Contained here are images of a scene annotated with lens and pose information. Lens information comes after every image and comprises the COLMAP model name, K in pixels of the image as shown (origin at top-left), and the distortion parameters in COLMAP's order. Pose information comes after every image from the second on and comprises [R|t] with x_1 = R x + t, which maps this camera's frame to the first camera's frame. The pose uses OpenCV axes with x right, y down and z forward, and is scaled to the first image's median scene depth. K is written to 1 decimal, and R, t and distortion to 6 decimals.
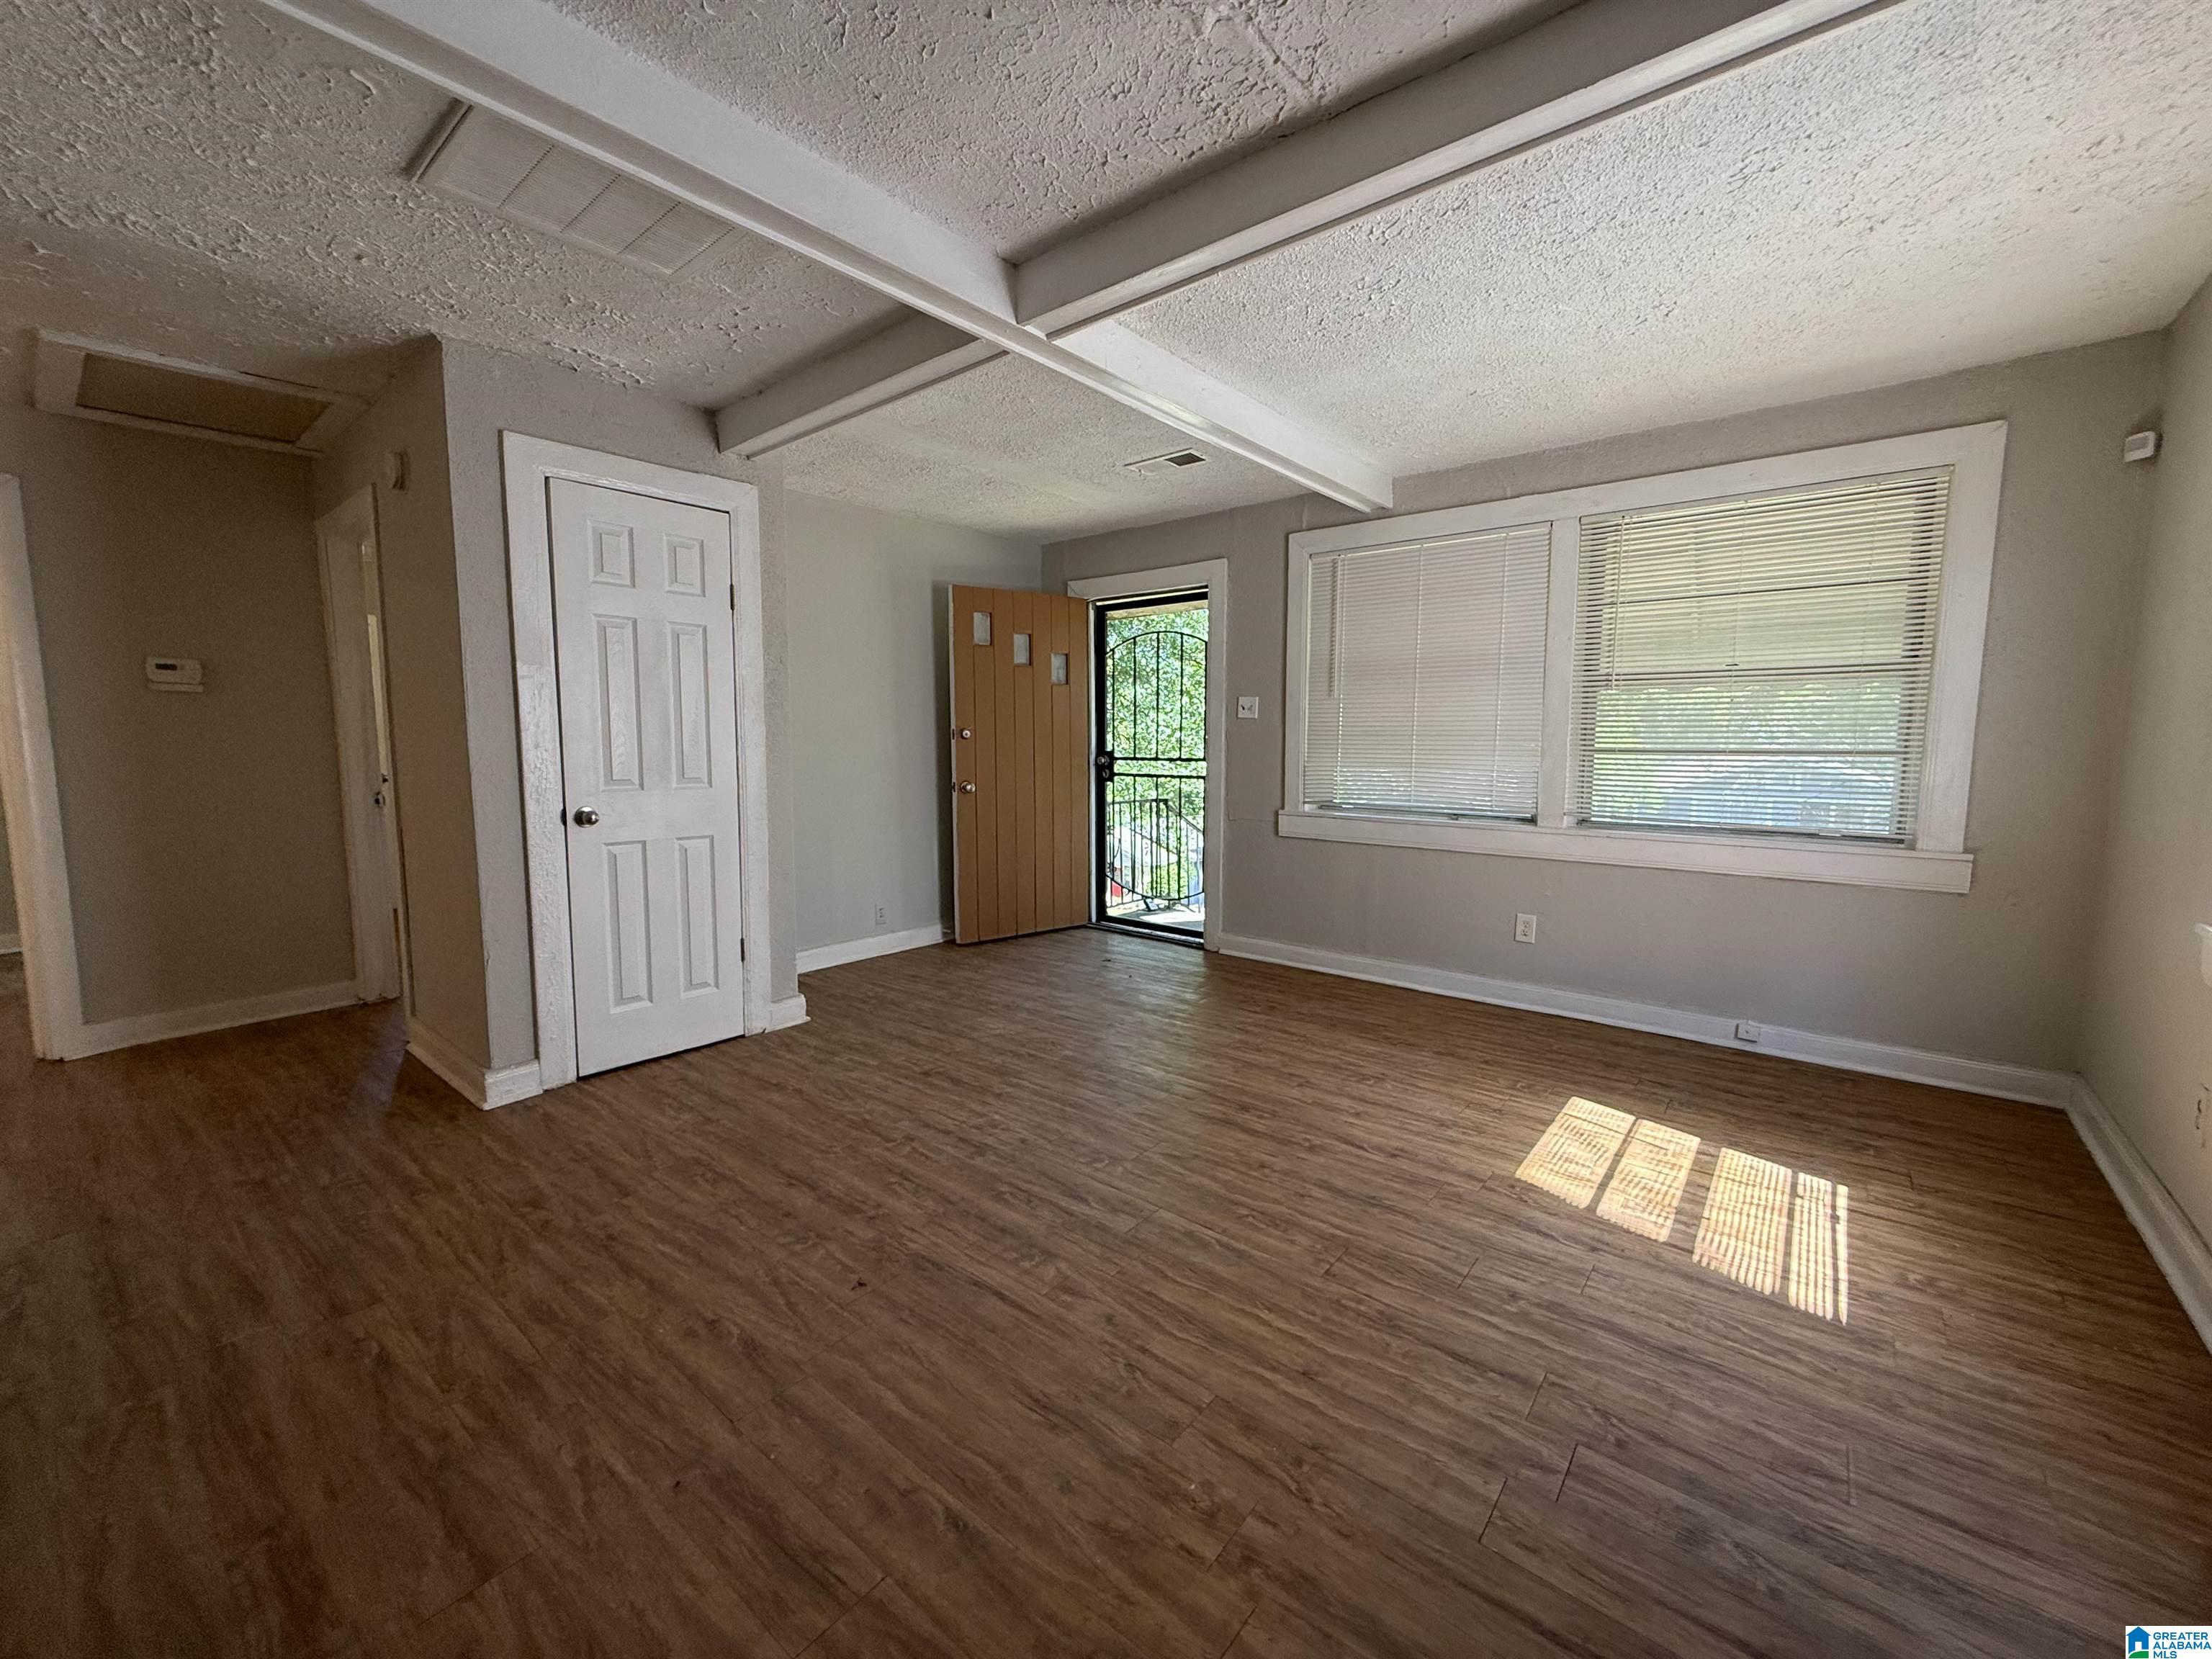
lens RADIAL K [[880.7, 0, 1100.7], [0, 880.7, 830.9], [0, 0, 1]] dist [-0.000091, 0.000074]
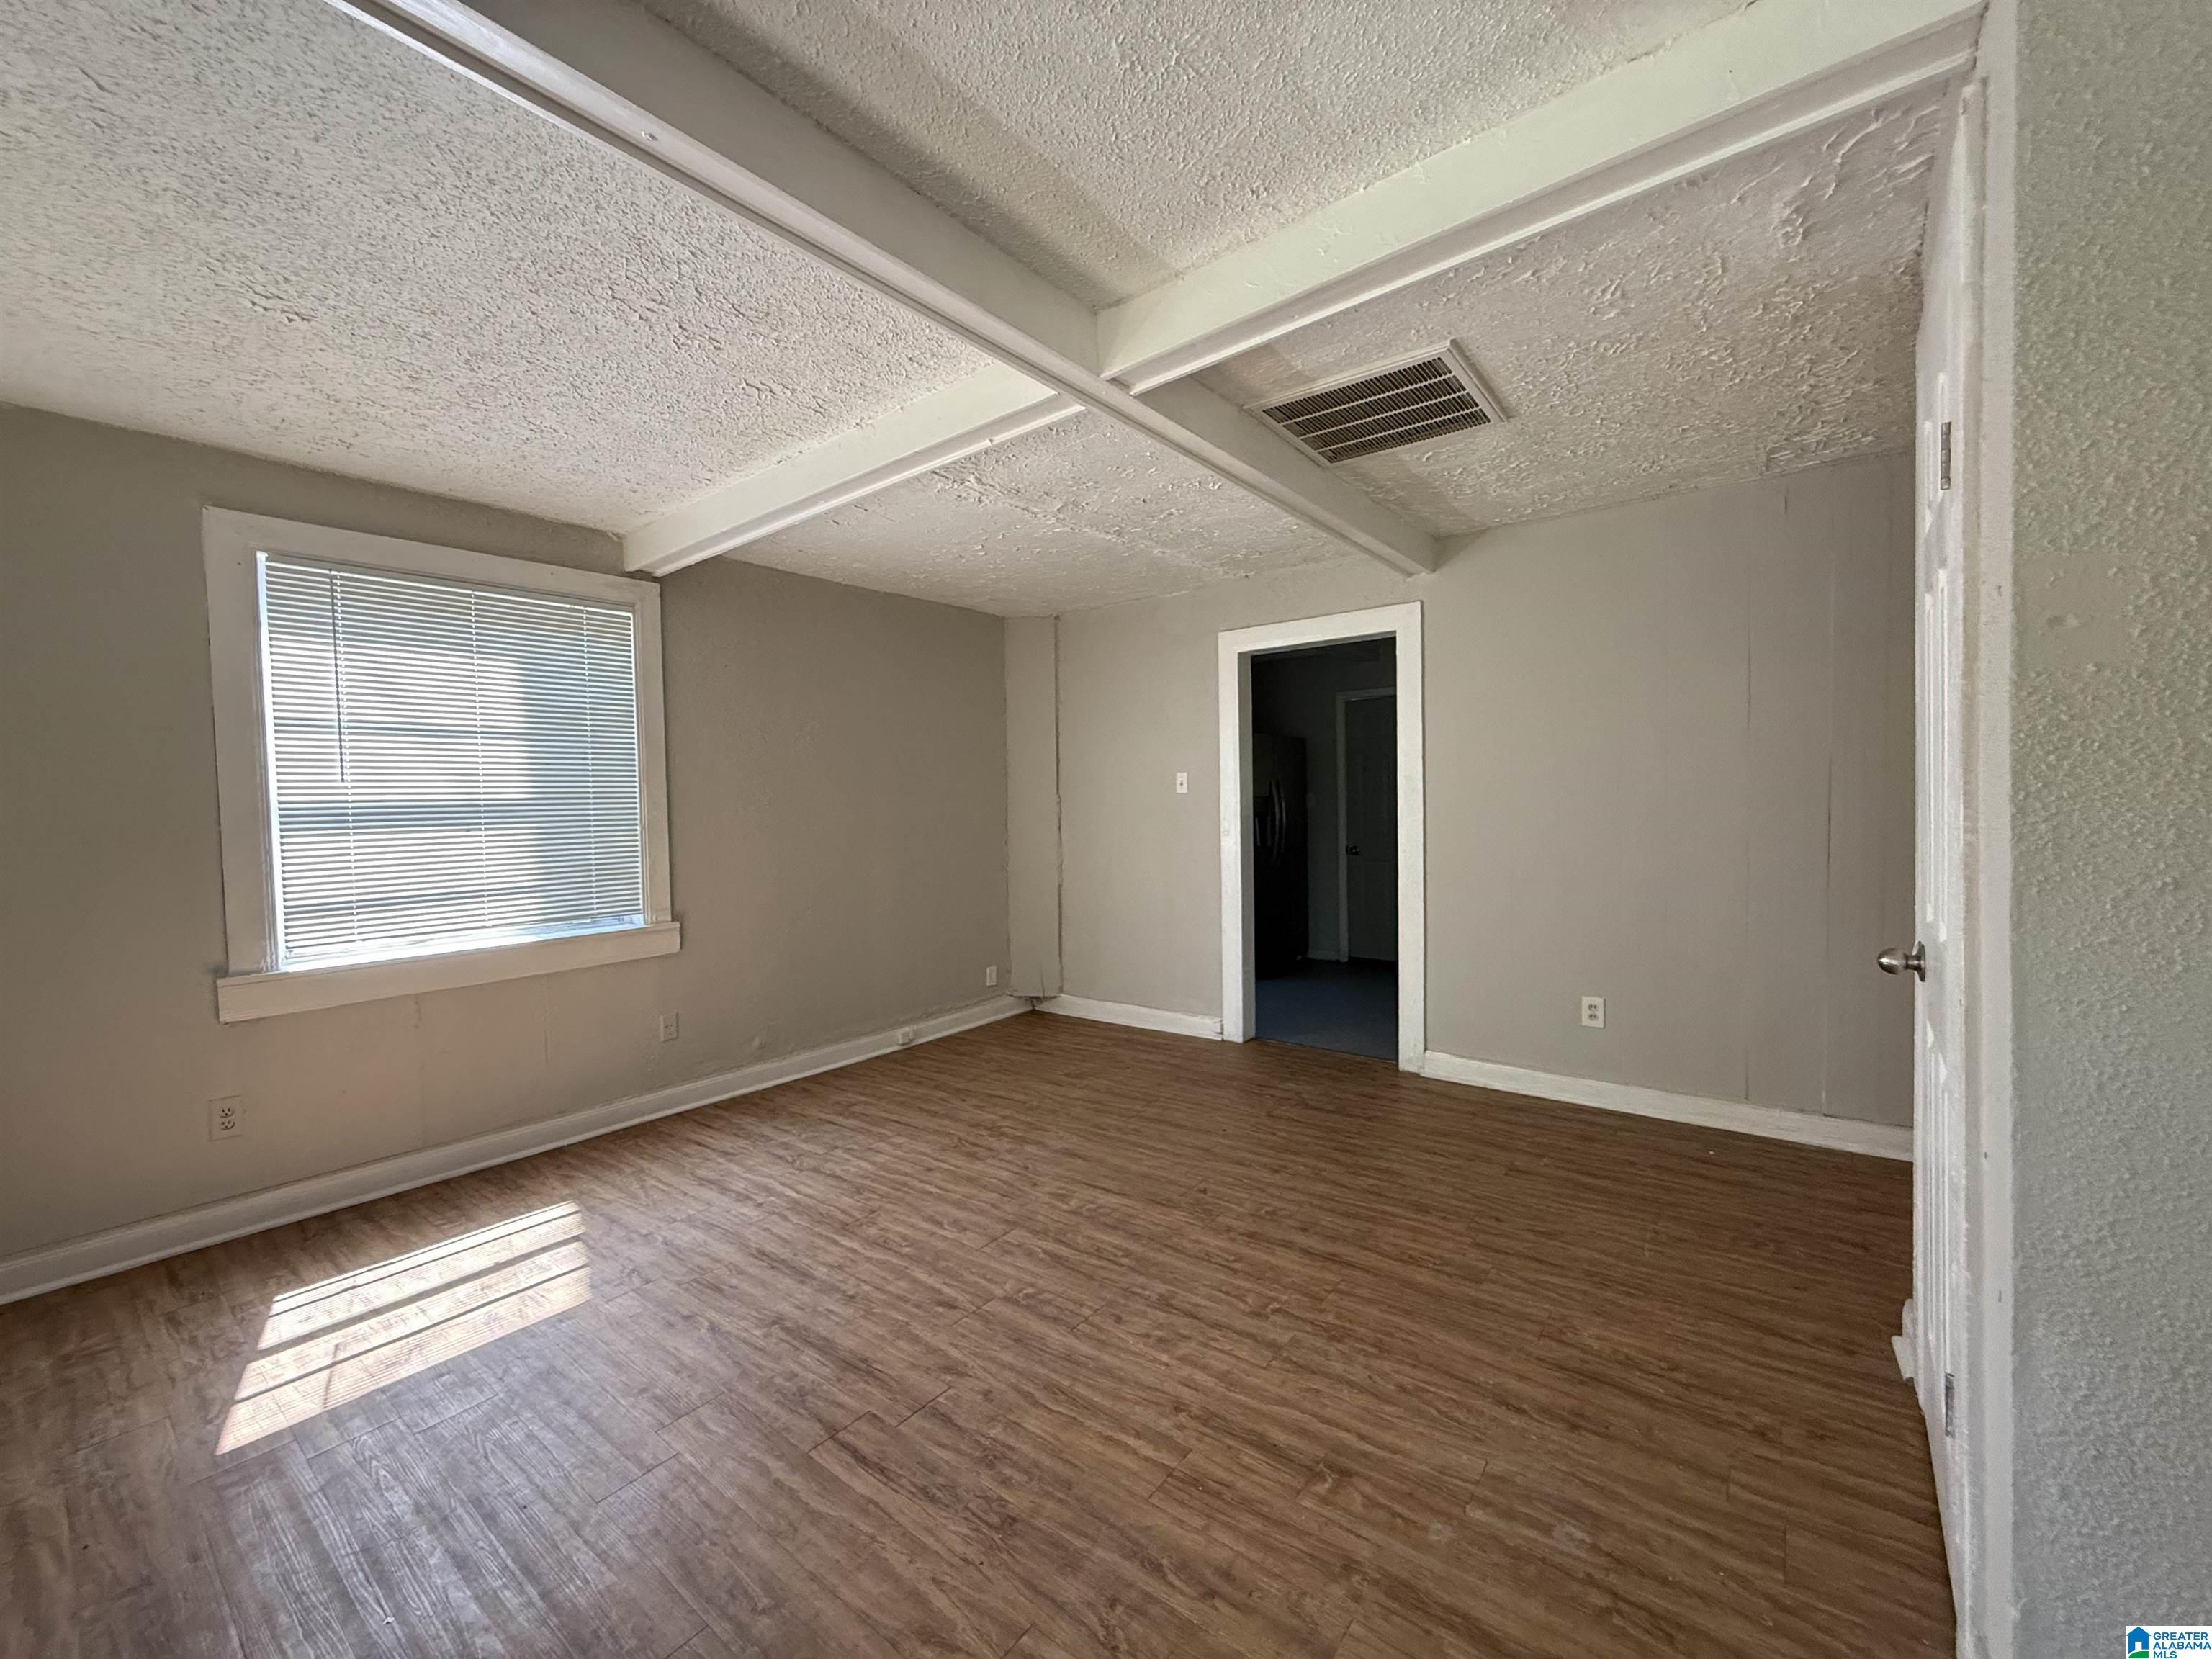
lens RADIAL K [[879.0, 0, 1100.0], [0, 879.0, 834.3], [0, 0, 1]] dist [0.002351, 0.000344]
pose [[-0.999562, 0.022562, -0.019152, -0.066650], [0.019561, 0.989308, 0.144525, -0.219372], [0.022208, 0.144087, -0.989316, 1.793622]]
